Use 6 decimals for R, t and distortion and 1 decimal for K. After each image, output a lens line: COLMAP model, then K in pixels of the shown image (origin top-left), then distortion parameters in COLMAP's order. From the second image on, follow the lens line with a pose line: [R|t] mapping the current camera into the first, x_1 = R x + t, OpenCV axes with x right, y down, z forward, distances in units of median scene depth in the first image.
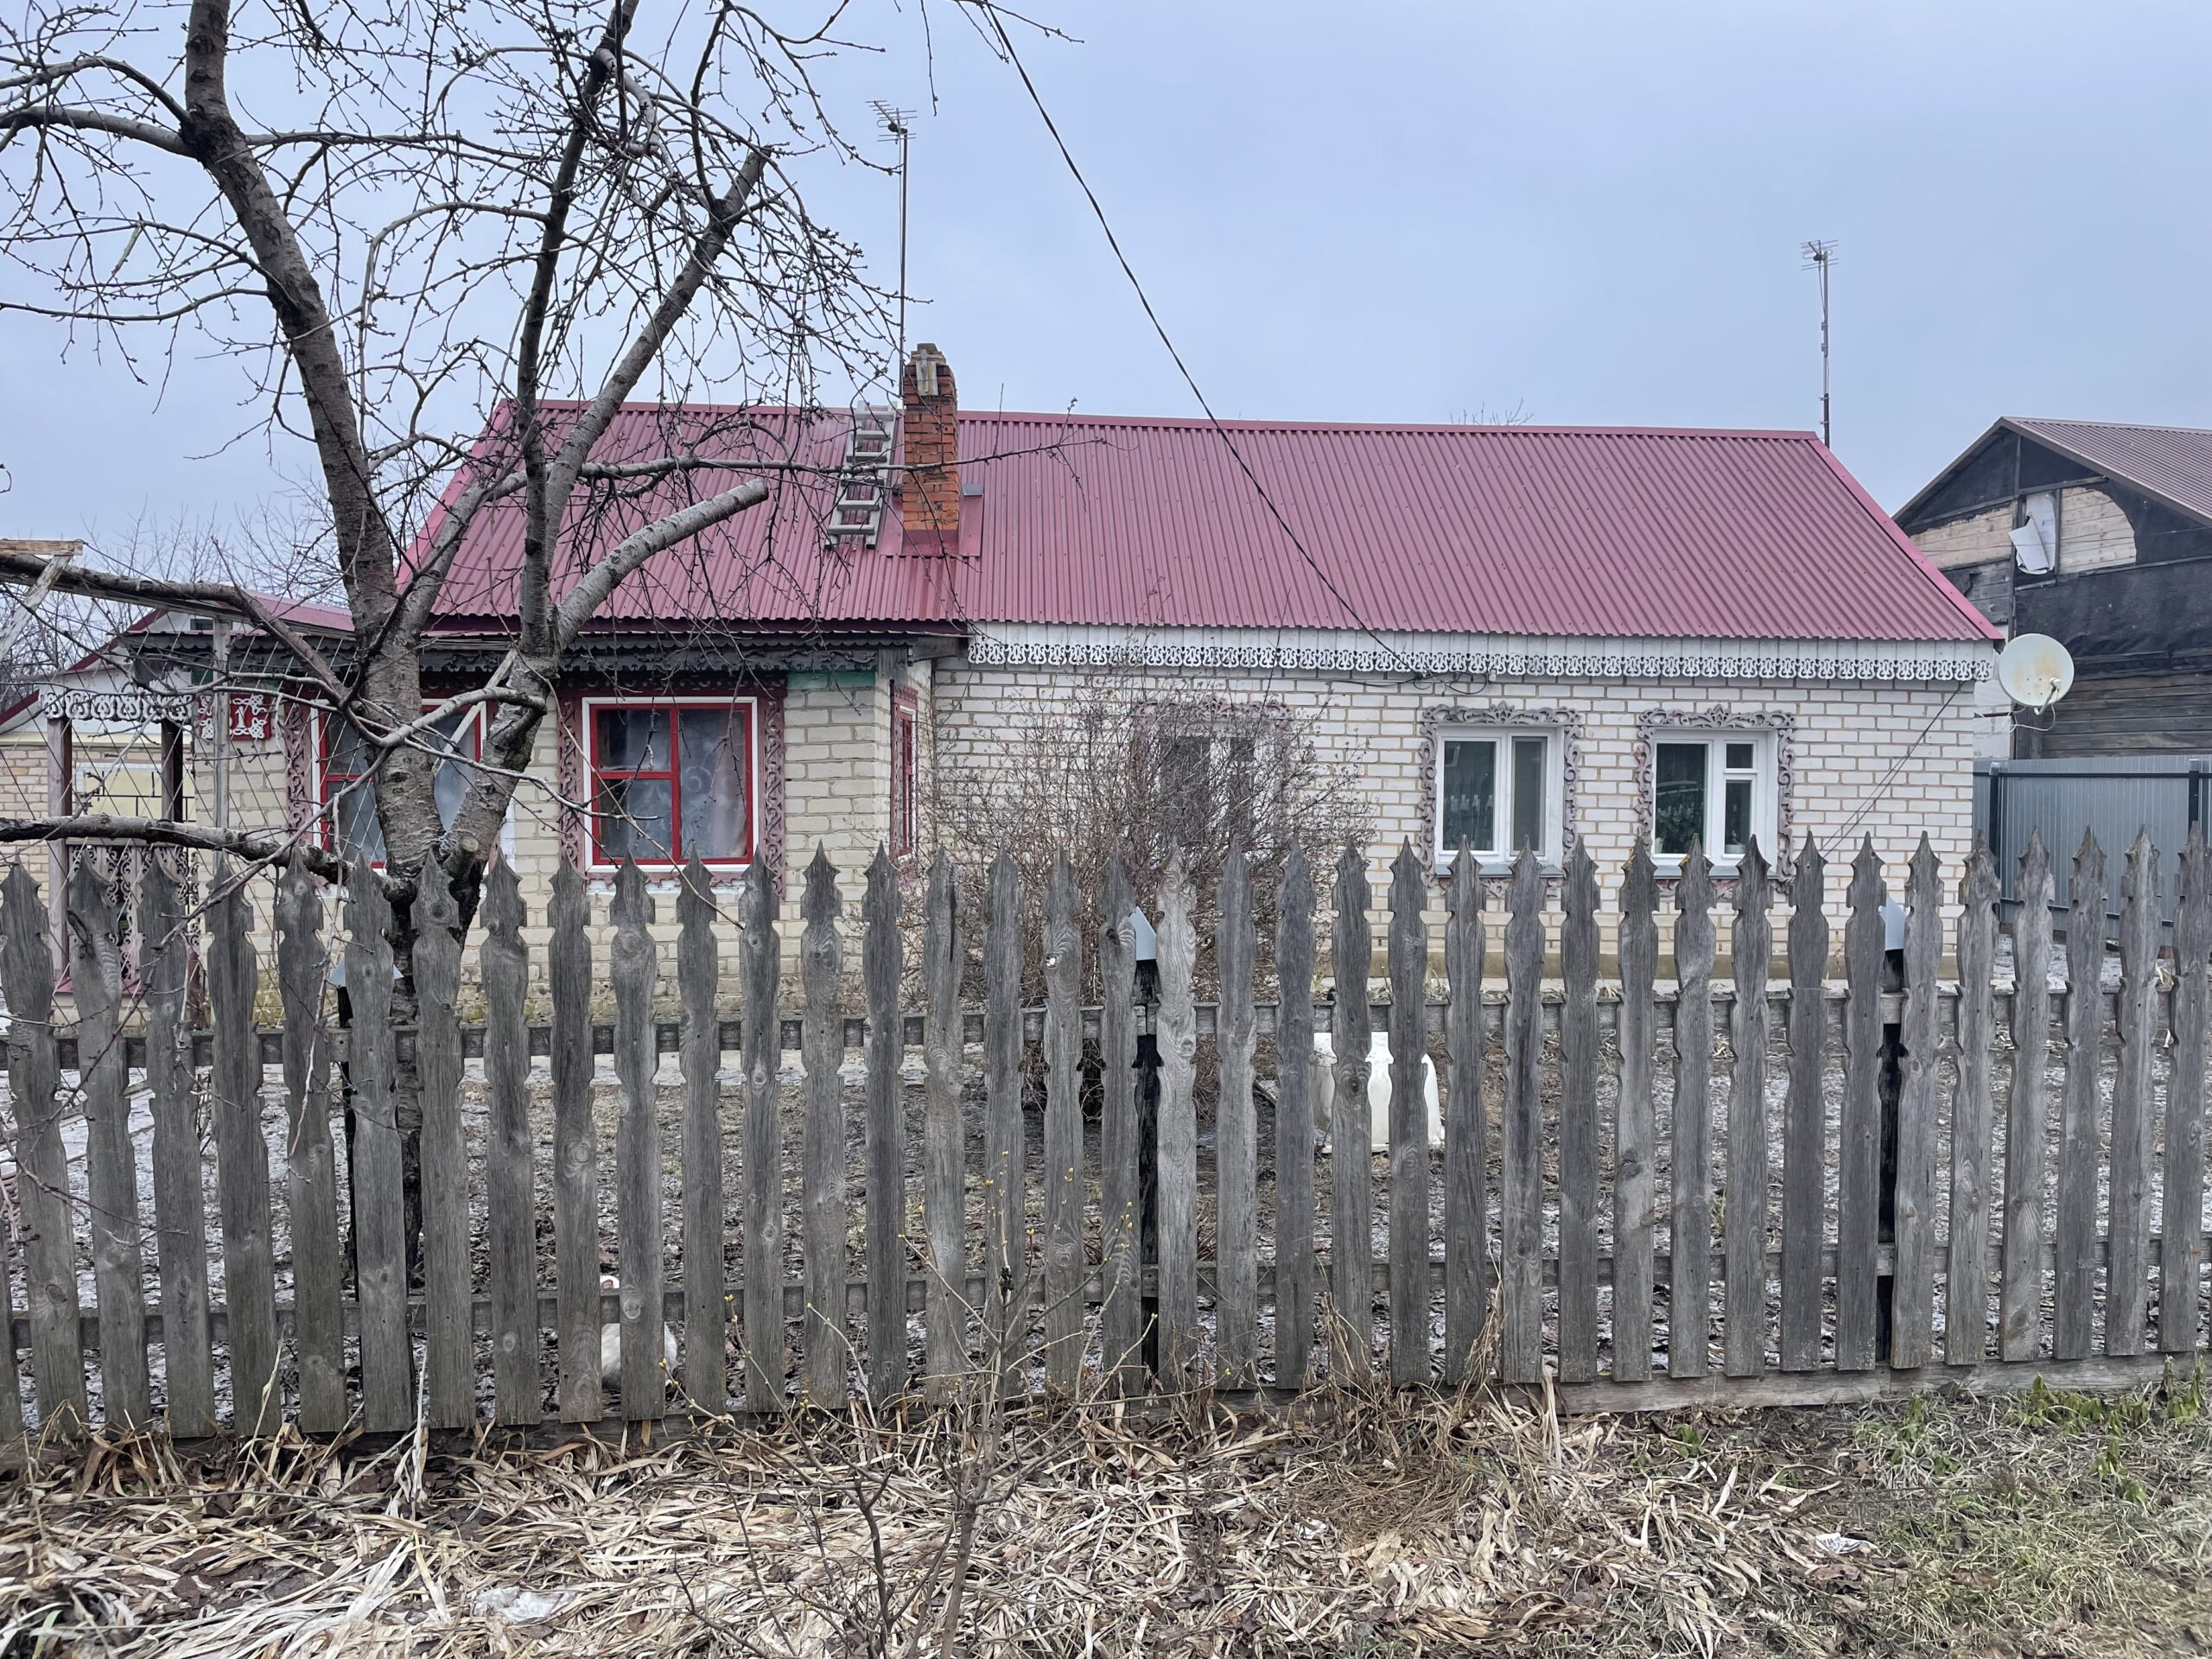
lens RADIAL K [[1671.7, 0, 1113.2], [0, 1671.7, 814.9], [0, 0, 1]] dist [0.091524, -0.164412]
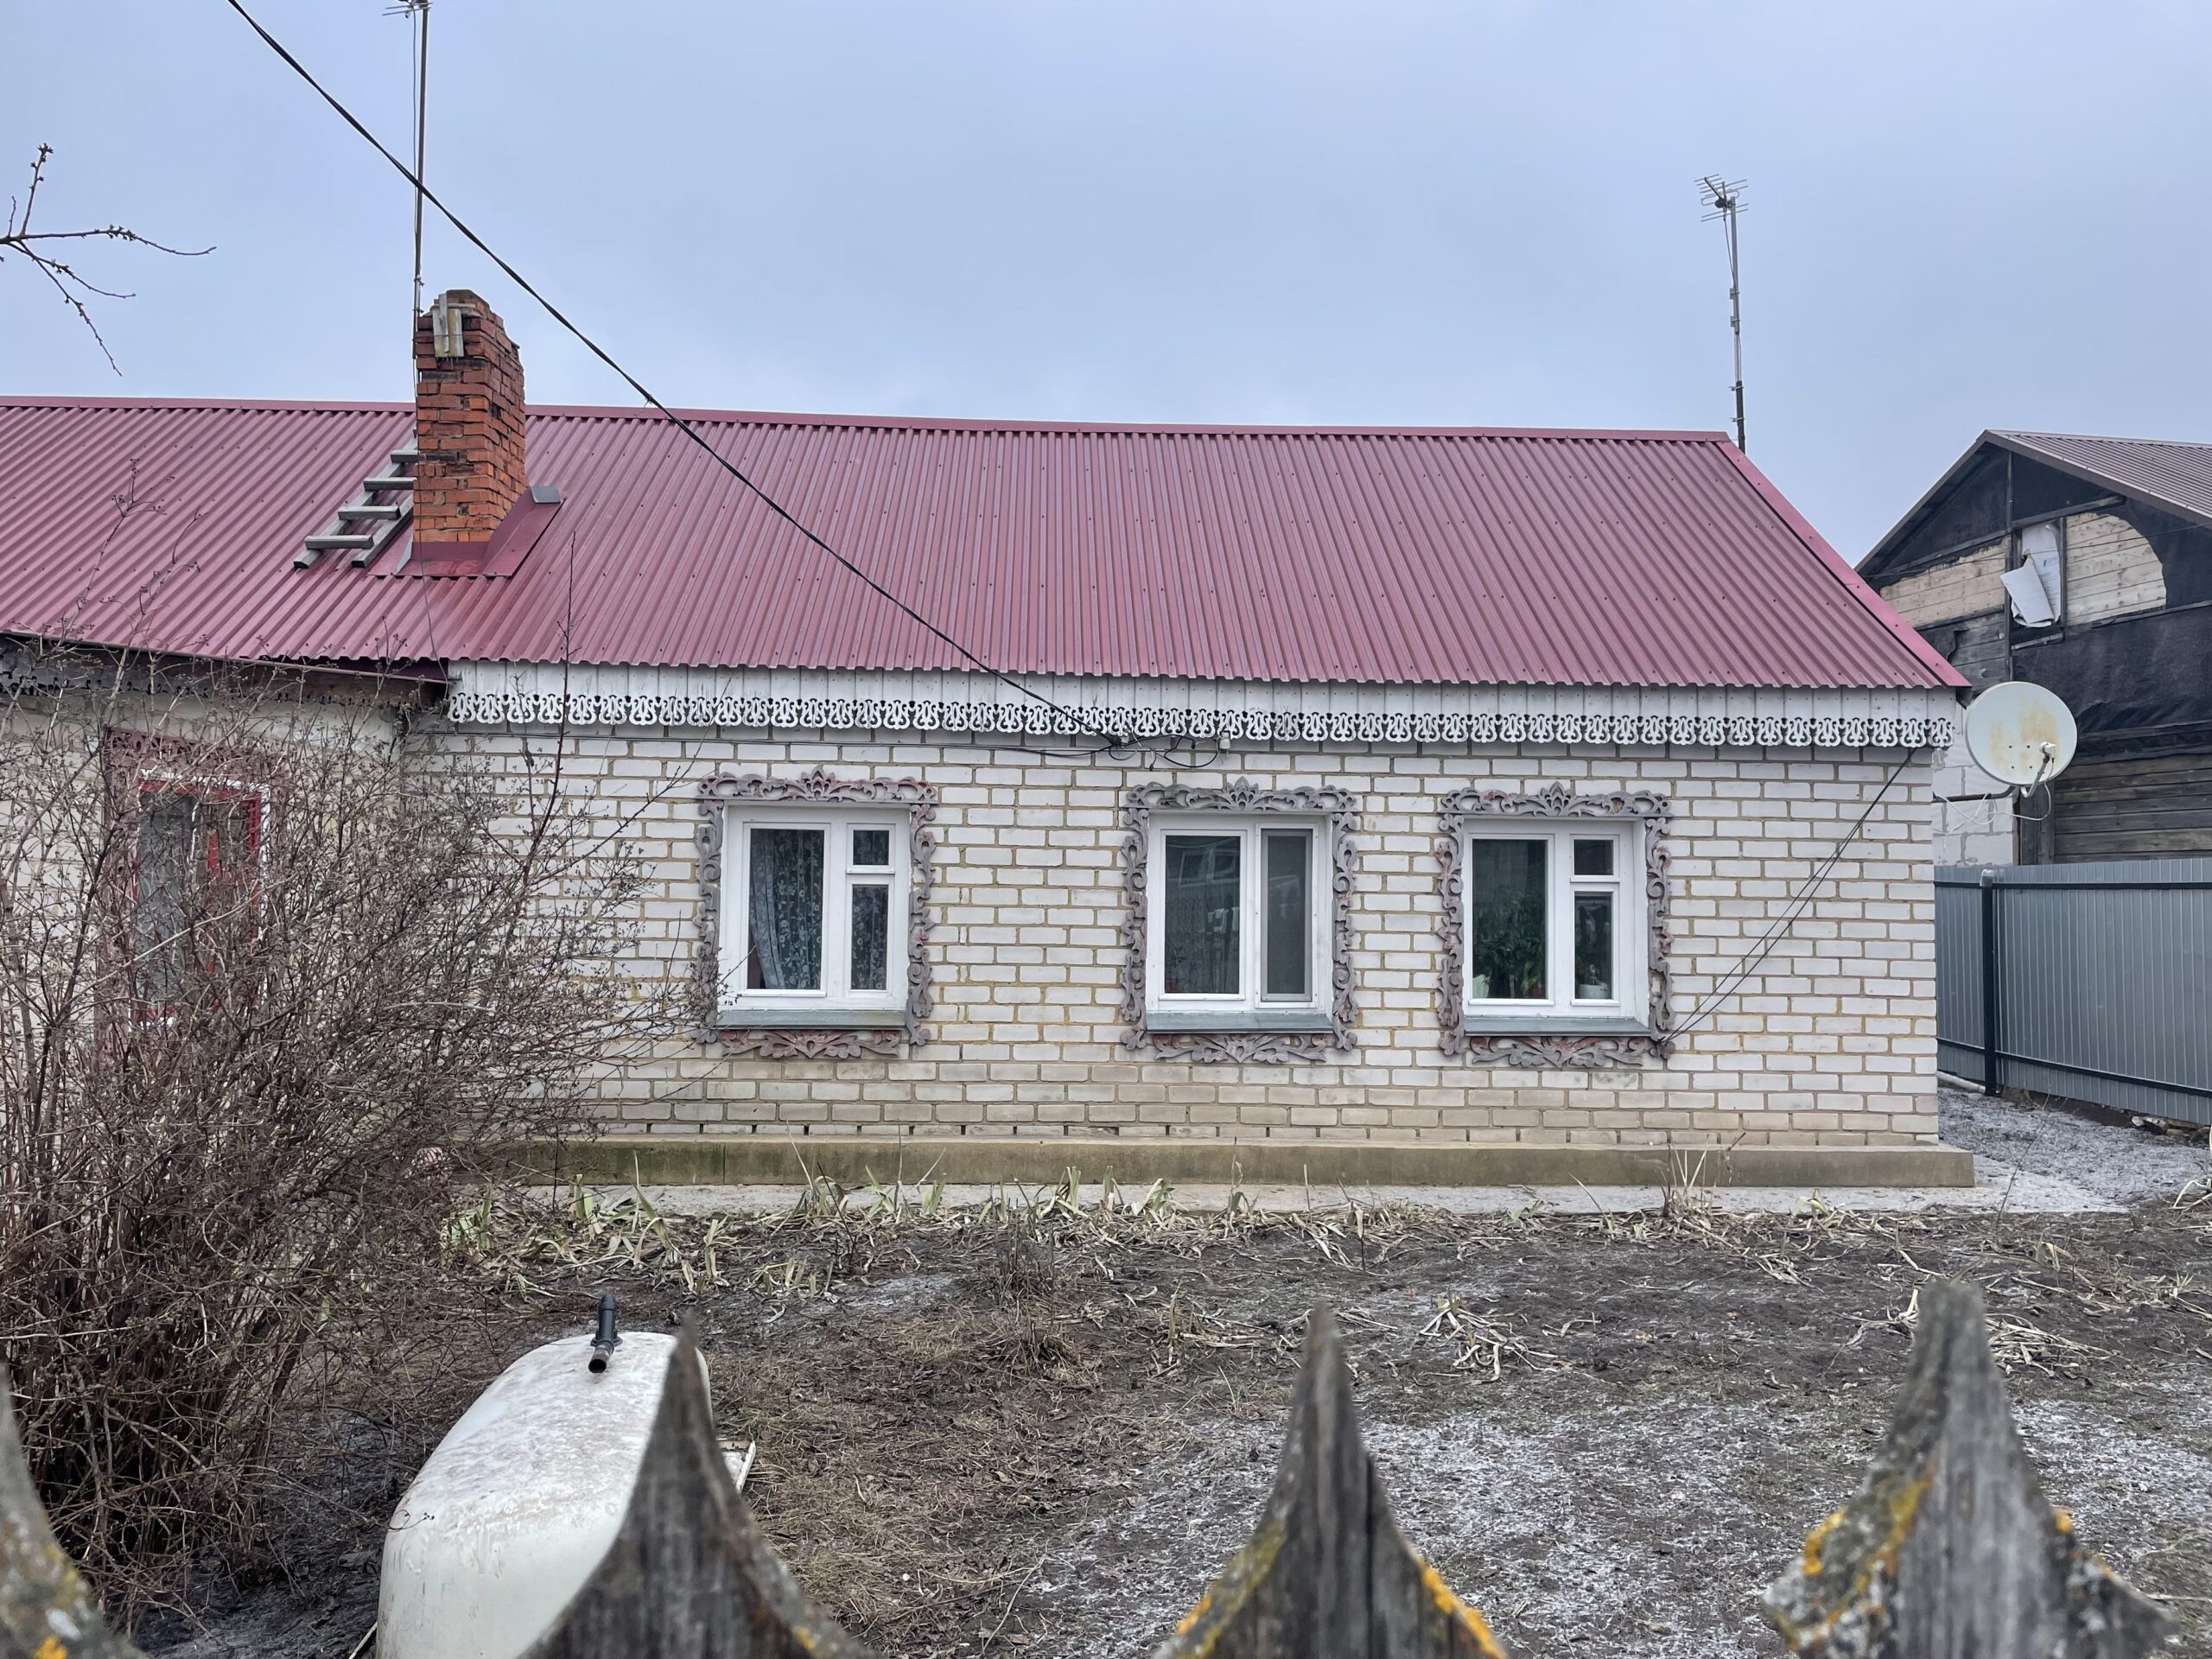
lens RADIAL K [[1671.7, 0, 1113.2], [0, 1671.7, 814.9], [0, 0, 1]] dist [0.091524, -0.164412]
pose [[0.999732, -0.002623, -0.023007, 0.192667], [0.000999, 0.997522, -0.070343, -0.003877], [0.023135, 0.070301, 0.997258, 0.308234]]
